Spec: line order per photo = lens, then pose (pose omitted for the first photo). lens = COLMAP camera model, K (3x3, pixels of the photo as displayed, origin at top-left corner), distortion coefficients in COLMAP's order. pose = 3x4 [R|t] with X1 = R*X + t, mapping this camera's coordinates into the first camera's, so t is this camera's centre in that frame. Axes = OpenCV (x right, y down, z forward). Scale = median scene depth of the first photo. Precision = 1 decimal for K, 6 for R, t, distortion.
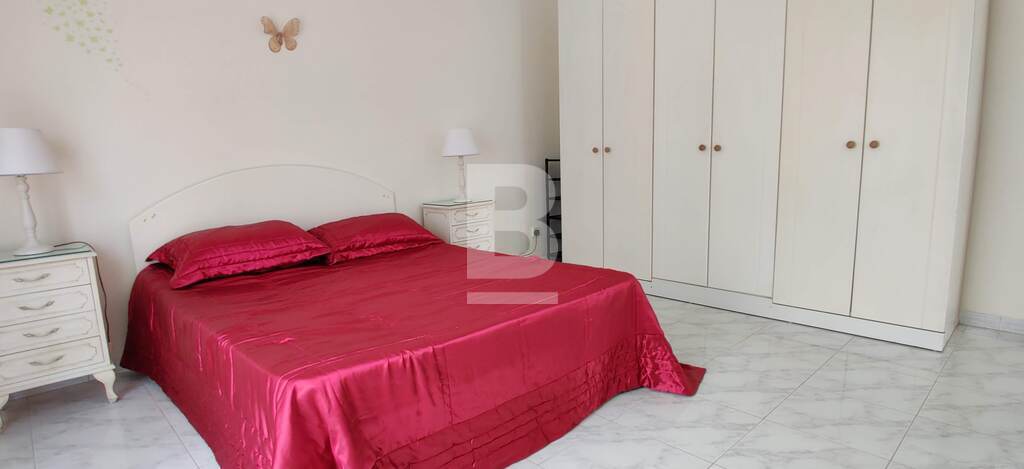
lens RADIAL K [[531.5, 0, 508.6], [0, 531.5, 237.4], [0, 0, 1]] dist [-0.014087, -0.001546]
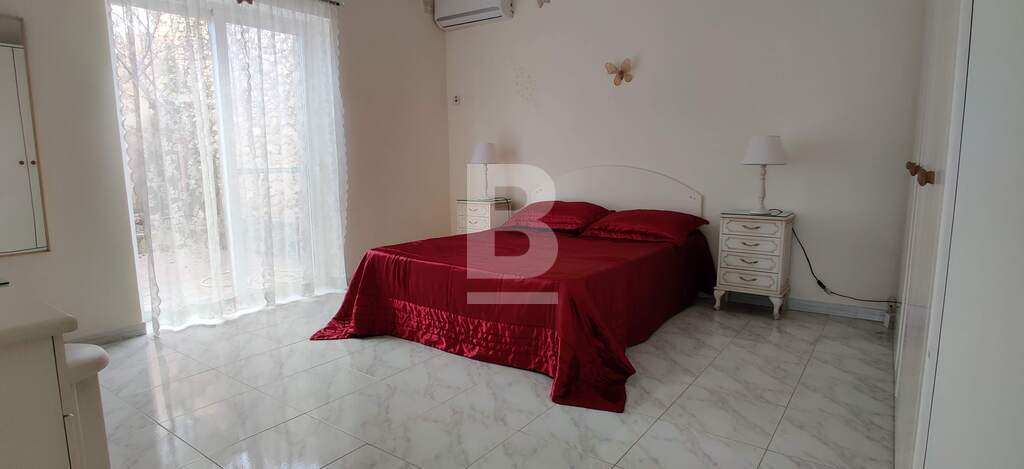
lens RADIAL K [[531.5, 0, 509.6], [0, 531.5, 232.2], [0, 0, 1]] dist [-0.014087, -0.001546]
pose [[0.192022, 0.167204, -0.967042, 0.961152], [-0.159982, 0.977532, 0.137251, -0.119317], [0.968263, 0.128354, 0.214458, 0.482103]]
